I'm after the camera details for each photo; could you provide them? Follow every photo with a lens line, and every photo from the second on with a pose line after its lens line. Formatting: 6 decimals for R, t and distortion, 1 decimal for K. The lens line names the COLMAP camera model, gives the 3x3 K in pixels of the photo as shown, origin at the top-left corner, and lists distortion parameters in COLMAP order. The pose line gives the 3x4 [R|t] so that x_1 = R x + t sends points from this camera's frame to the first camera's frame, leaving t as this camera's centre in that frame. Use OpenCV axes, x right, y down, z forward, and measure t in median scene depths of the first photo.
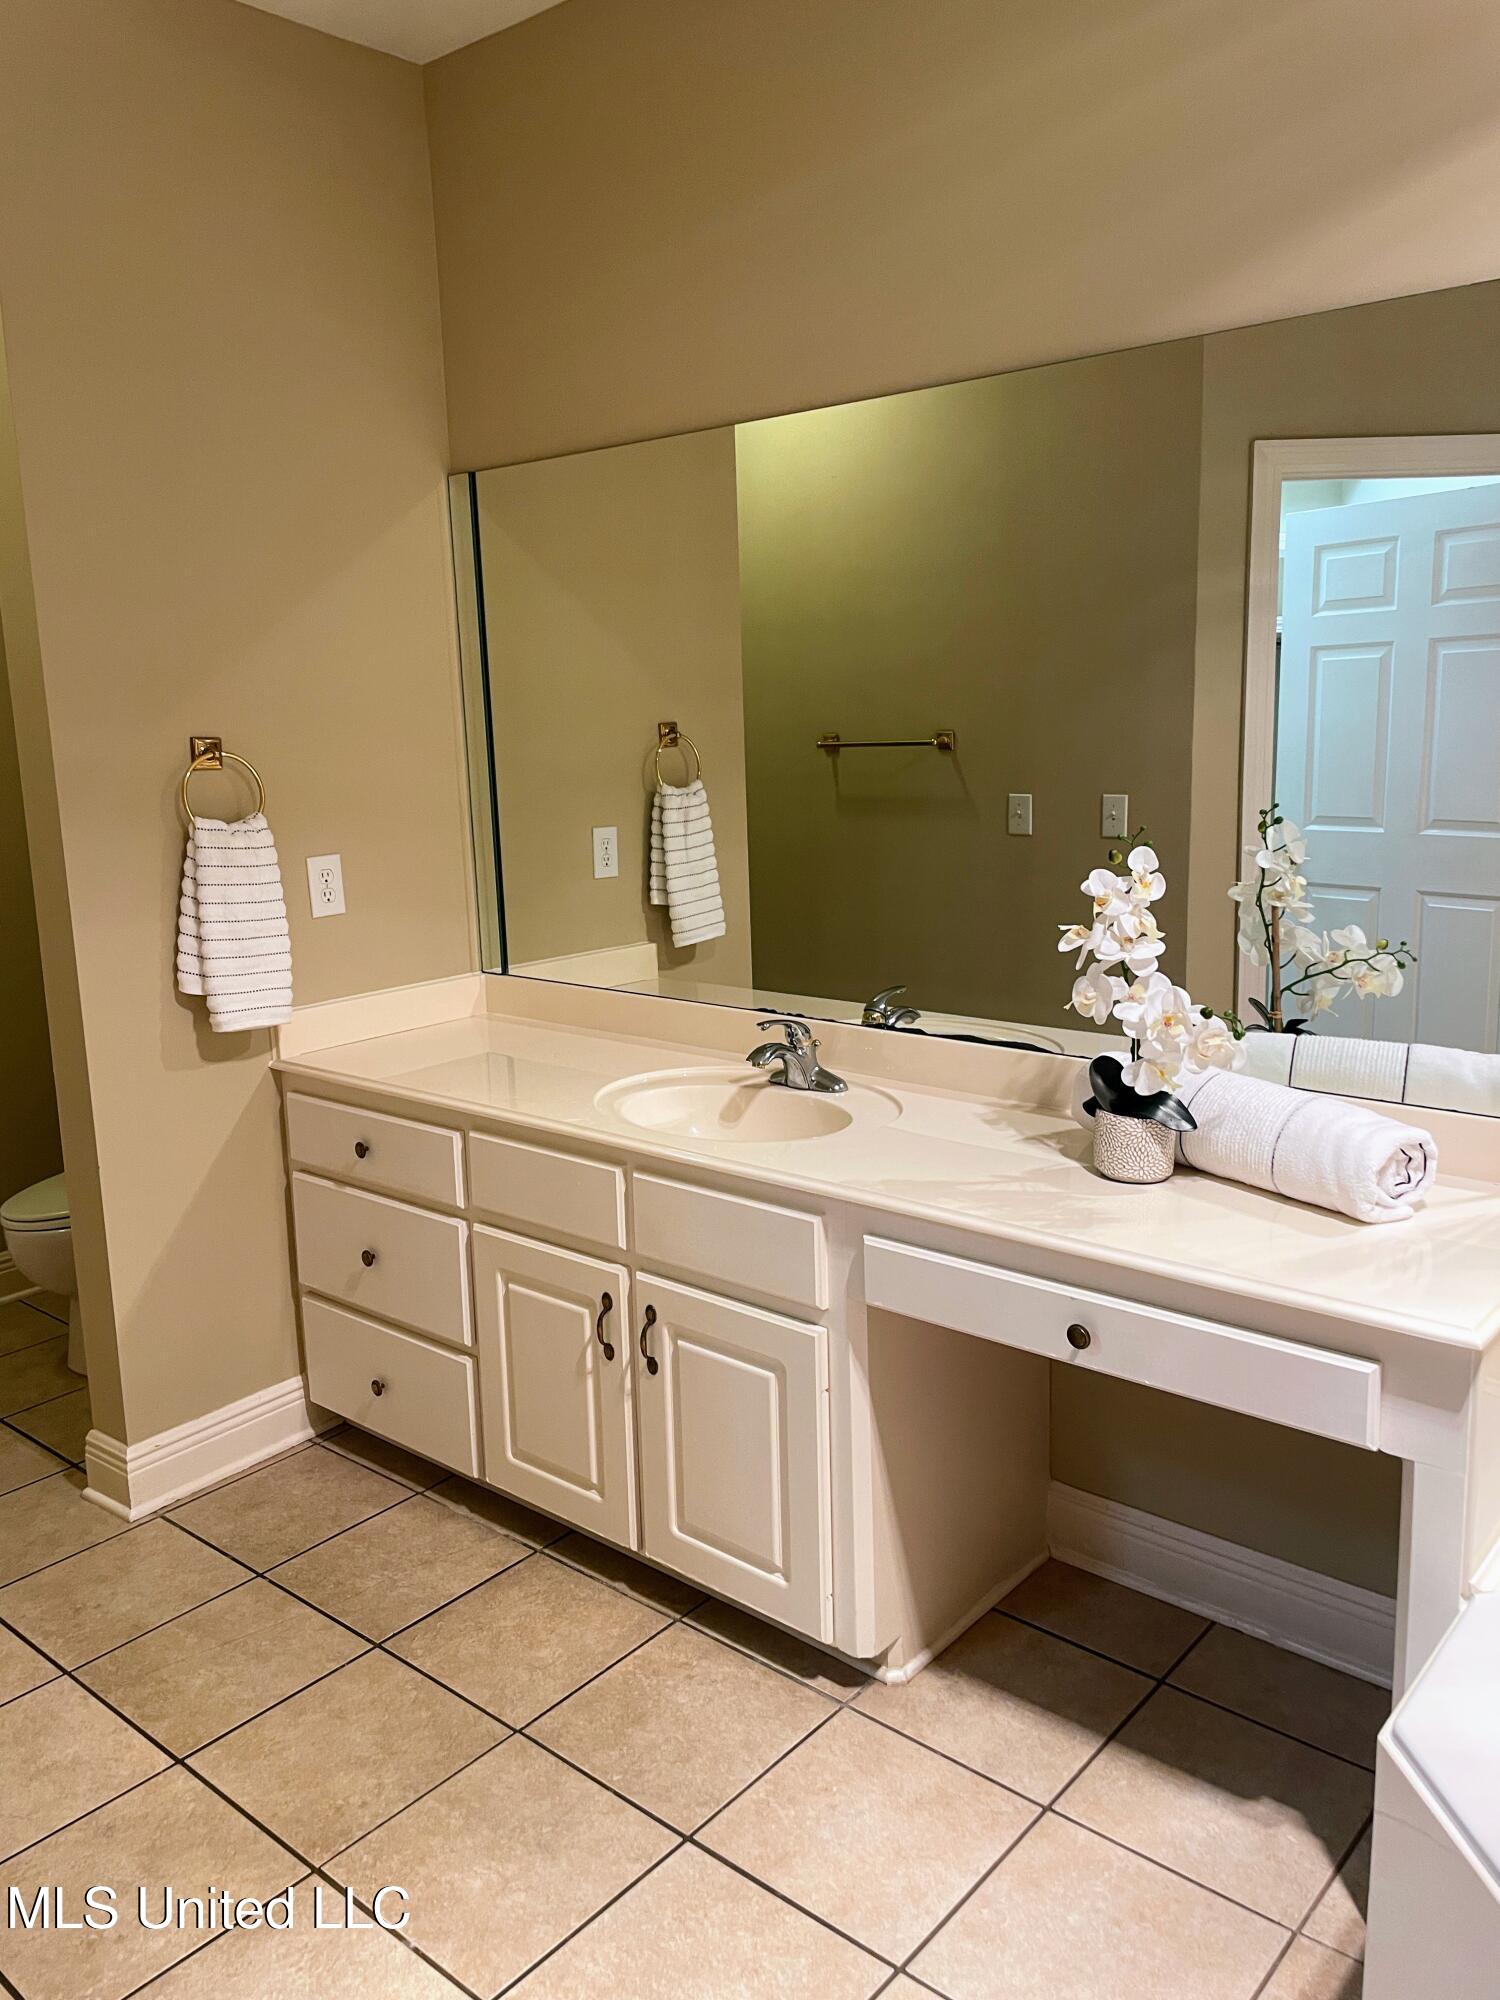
lens RADIAL K [[1516.9, 0, 744.7], [0, 1516.9, 1000.1], [0, 0, 1]] dist [0.084327, -0.022587]
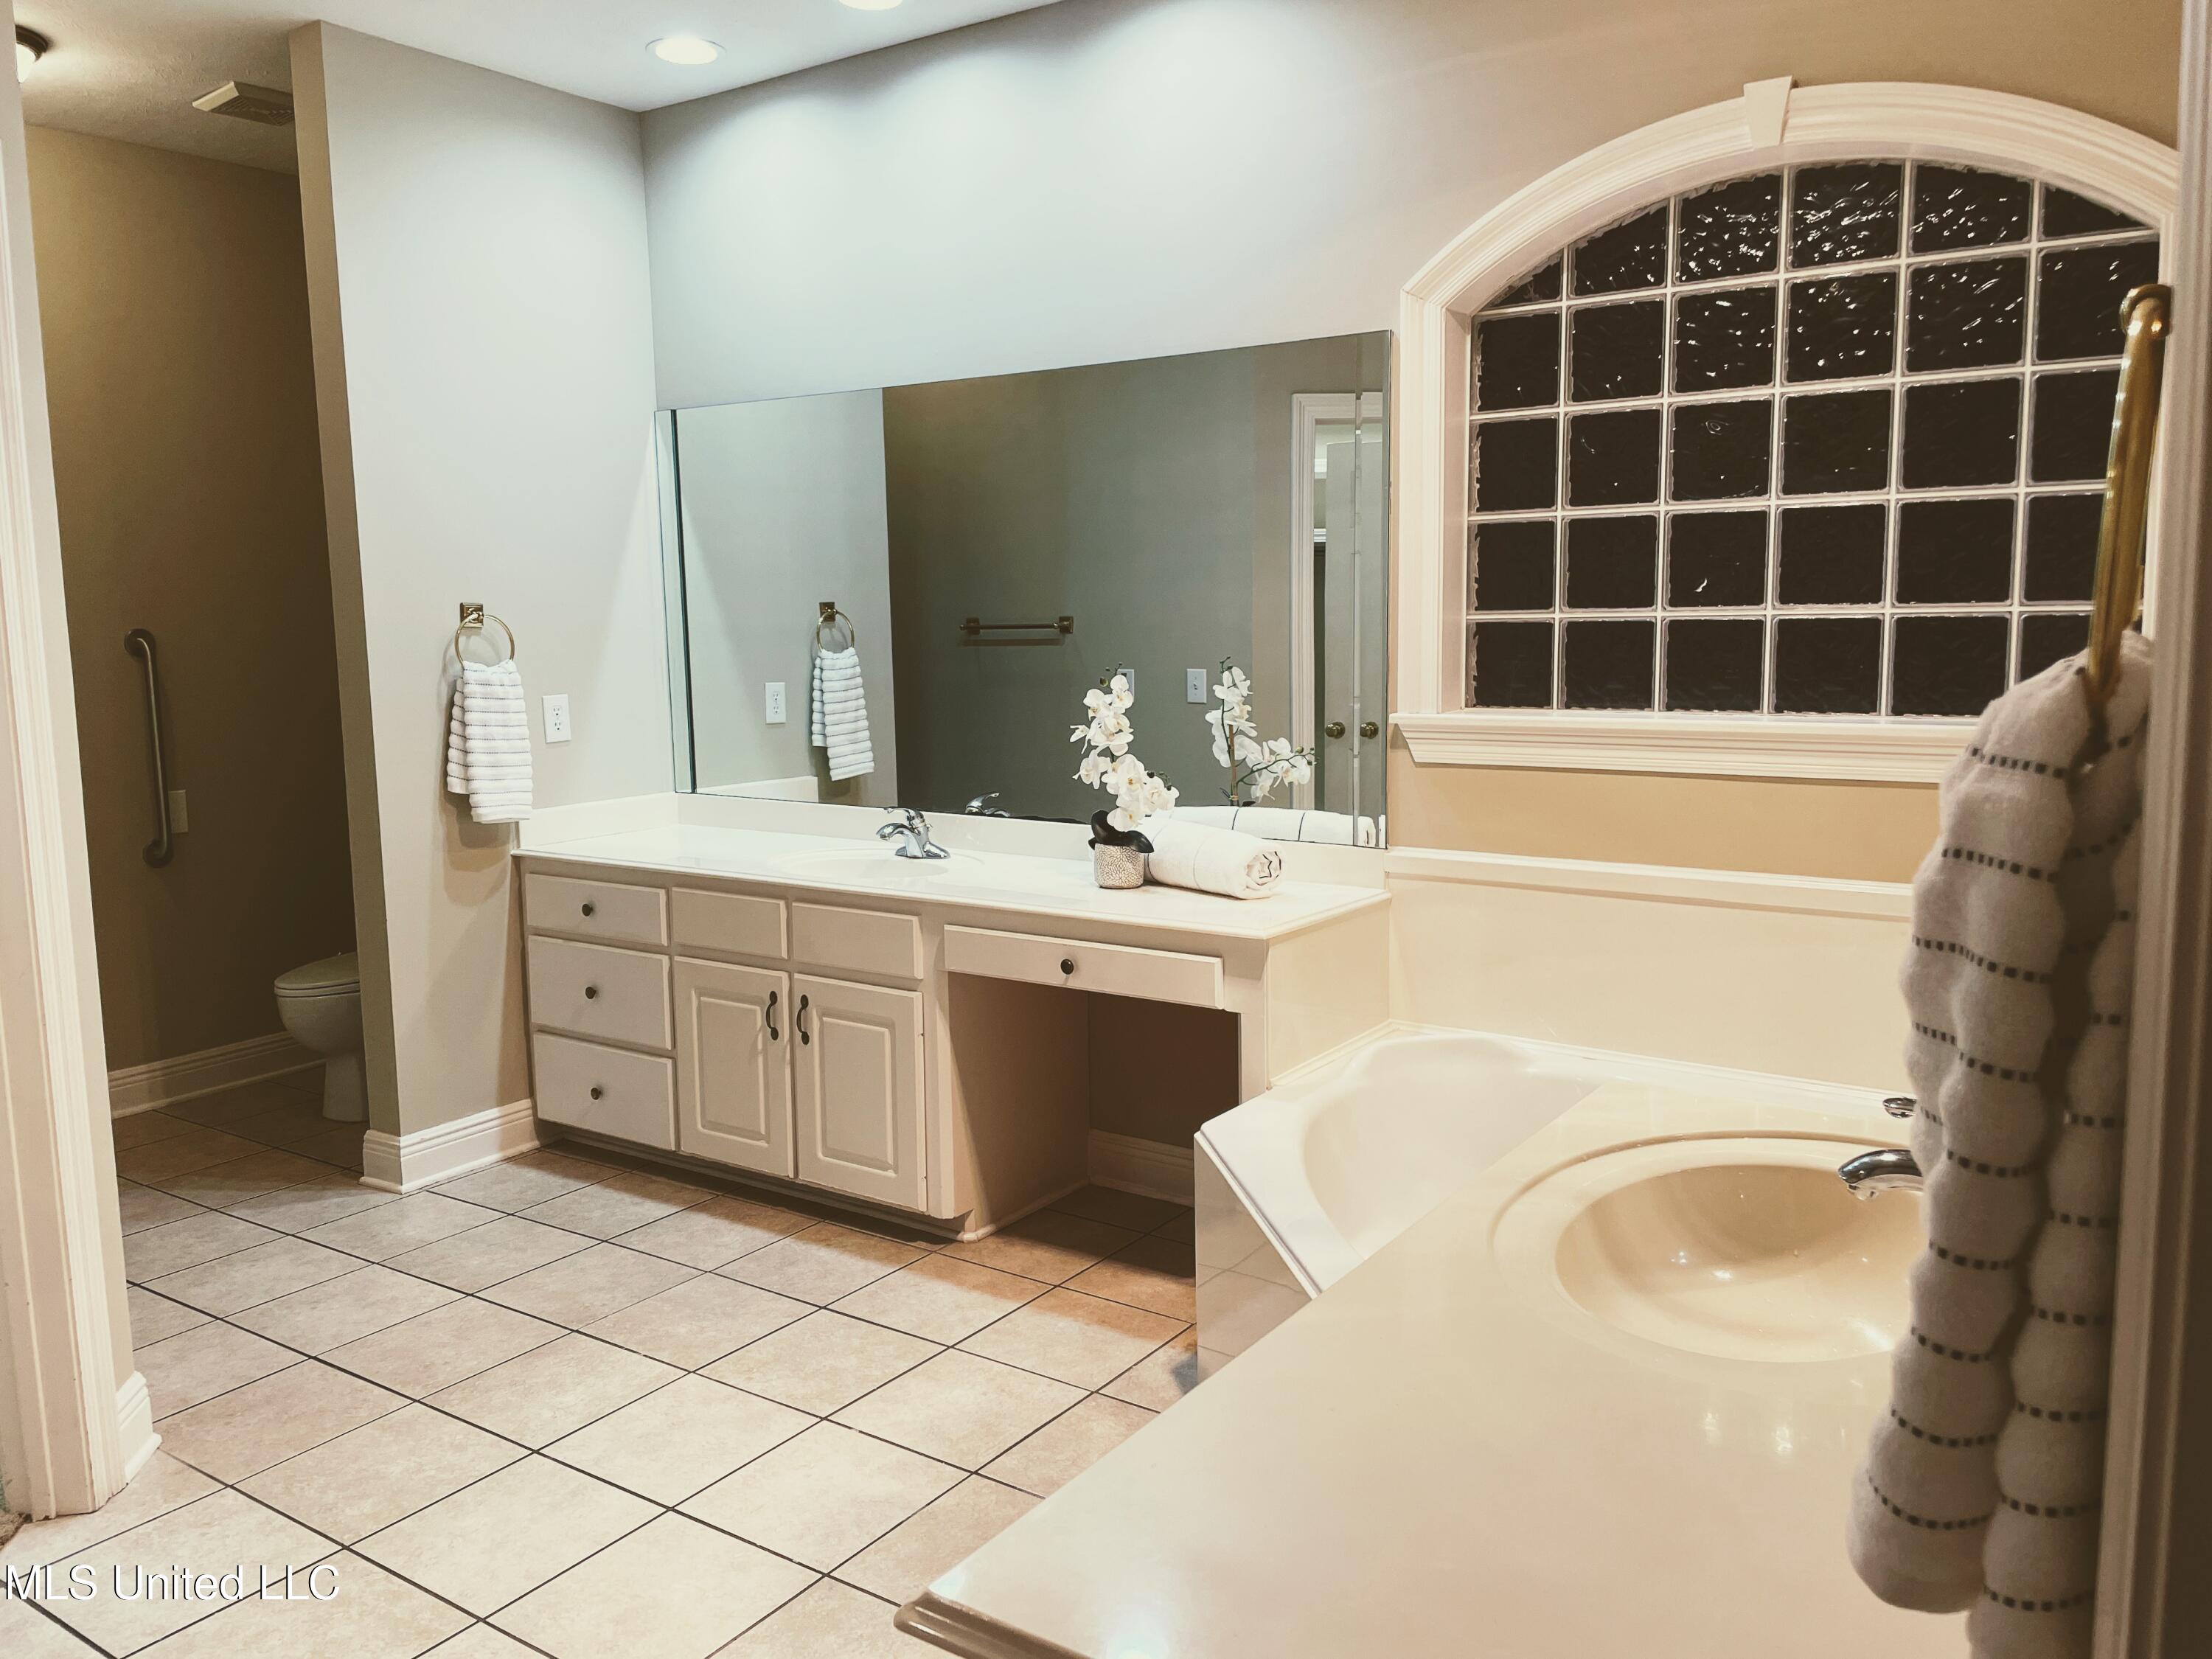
lens RADIAL K [[1677.7, 0, 1100.4], [0, 1677.7, 824.1], [0, 0, 1]] dist [0.084327, -0.022587]
pose [[0.995235, 0.002627, 0.097465, 0.060305], [0.003591, 0.997971, -0.063571, 0.139248], [-0.097434, 0.063618, 0.993207, -0.606550]]
